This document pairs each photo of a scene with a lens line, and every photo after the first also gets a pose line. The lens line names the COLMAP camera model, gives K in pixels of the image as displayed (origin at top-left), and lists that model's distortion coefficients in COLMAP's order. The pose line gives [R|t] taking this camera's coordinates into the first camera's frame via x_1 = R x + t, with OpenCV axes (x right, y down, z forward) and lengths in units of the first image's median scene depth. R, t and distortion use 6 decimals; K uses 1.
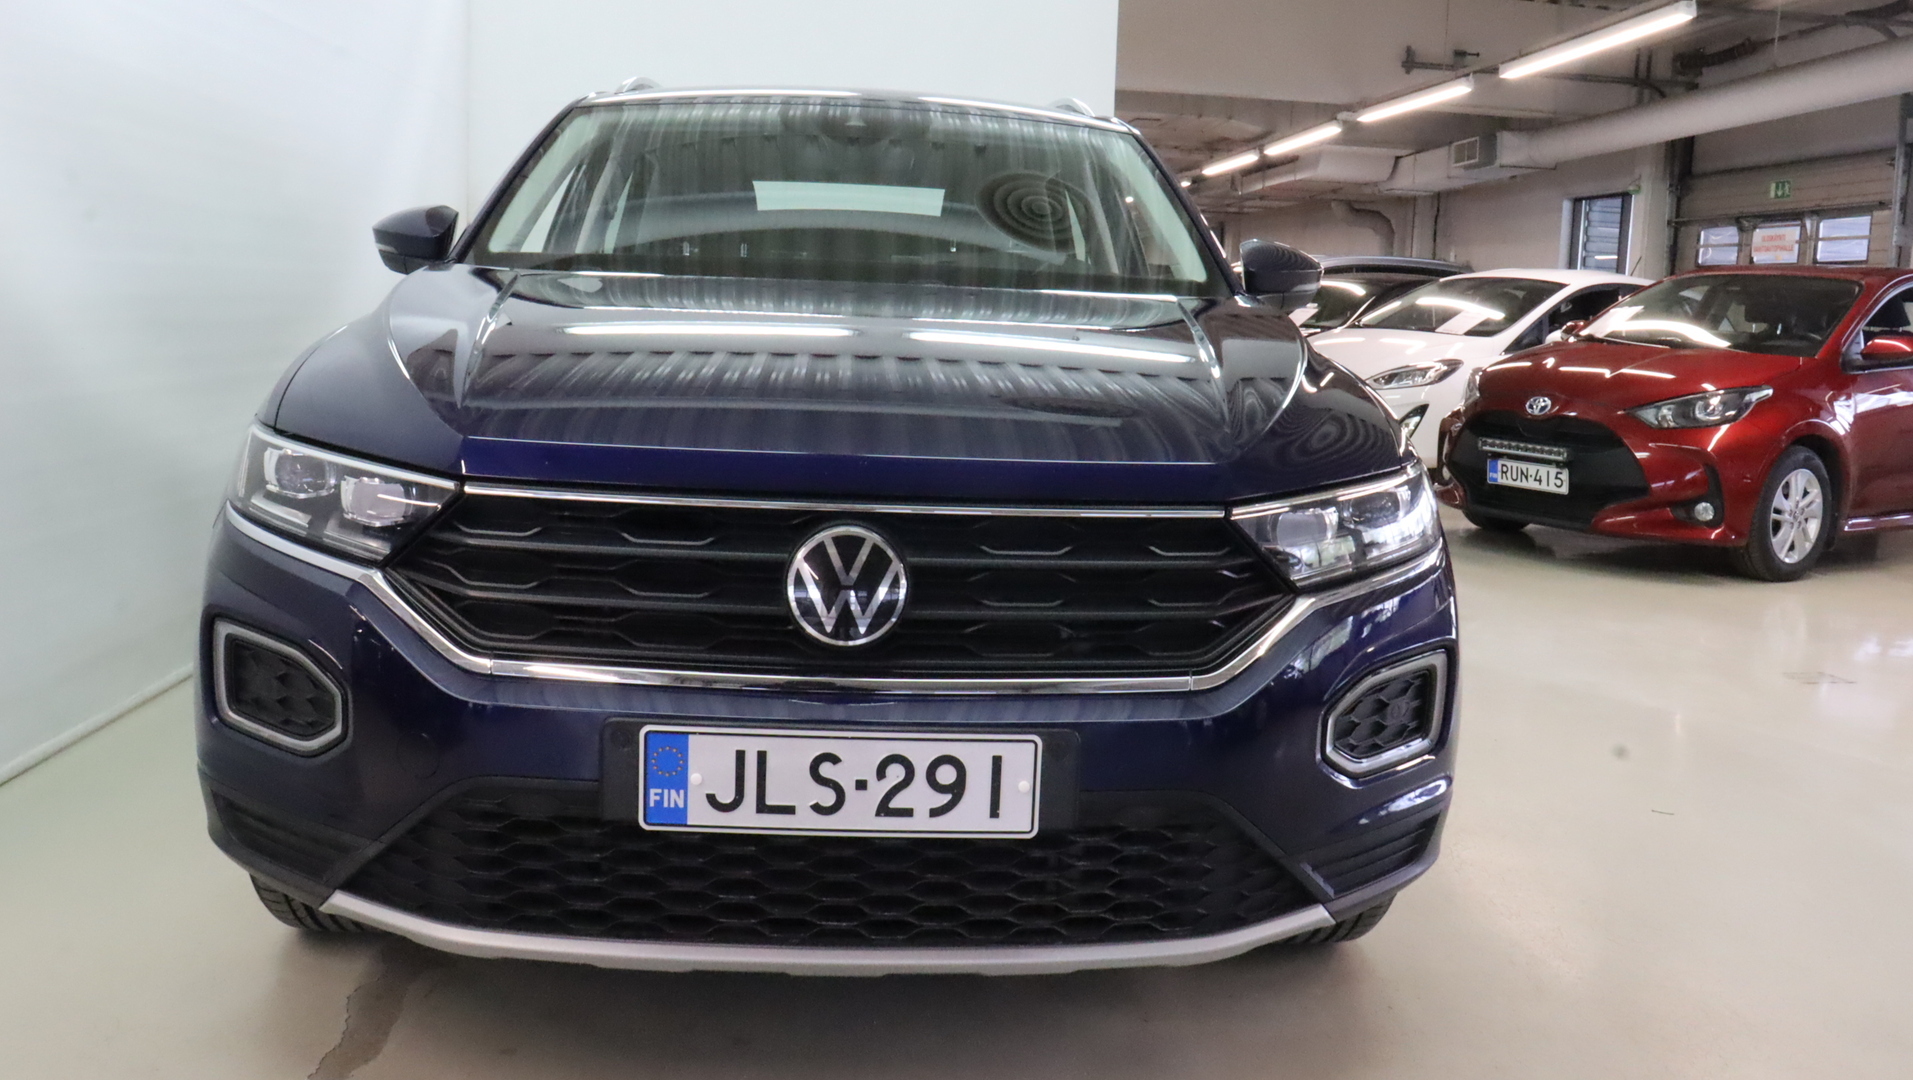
lens RADIAL K [[1560.8, 0, 916.8], [0, 1560.8, 522.6], [0, 0, 1]] dist [-0.150128, 0.064171]
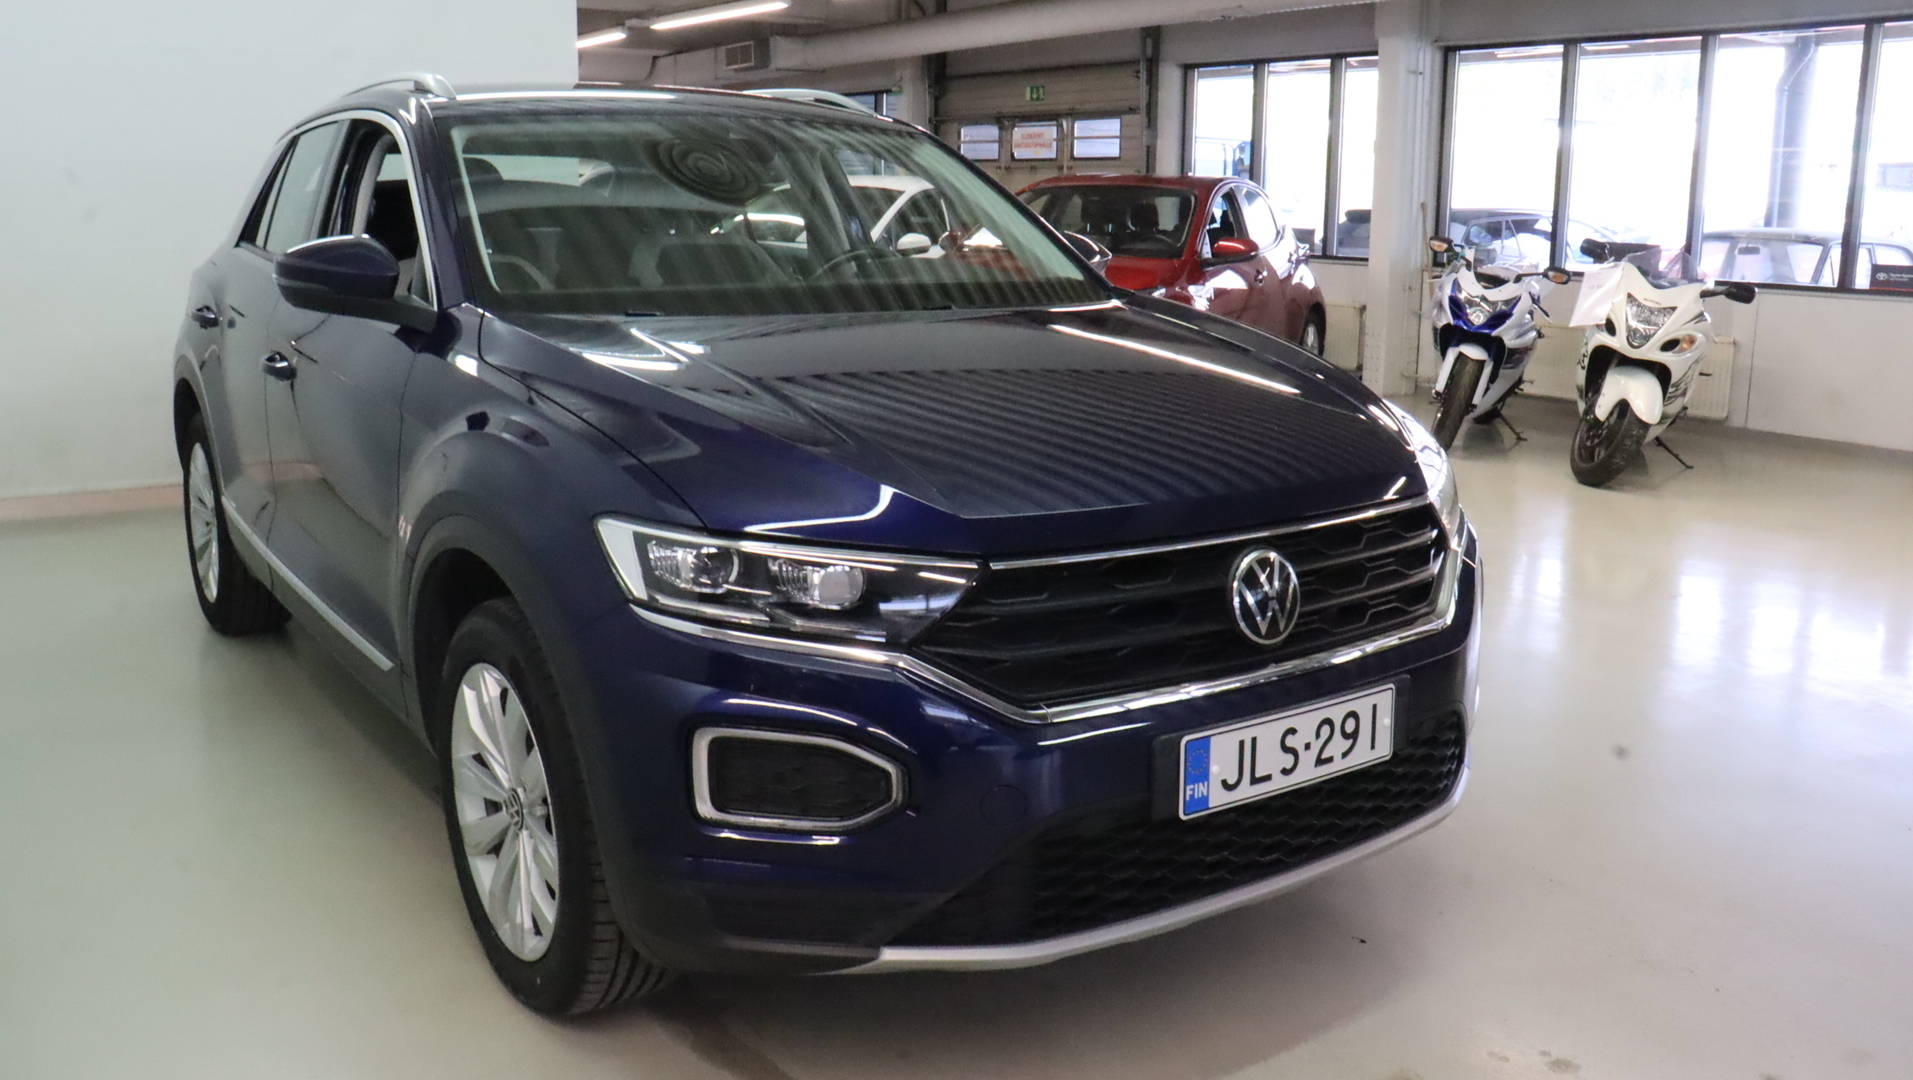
lens RADIAL K [[1560.8, 0, 964.8], [0, 1560.8, 542.2], [0, 0, 1]] dist [-0.150128, 0.064171]
pose [[0.844612, -0.138485, 0.517157, -0.919272], [0.092104, 0.989150, 0.114454, -0.174615], [-0.527396, -0.049037, 0.848203, 0.058082]]
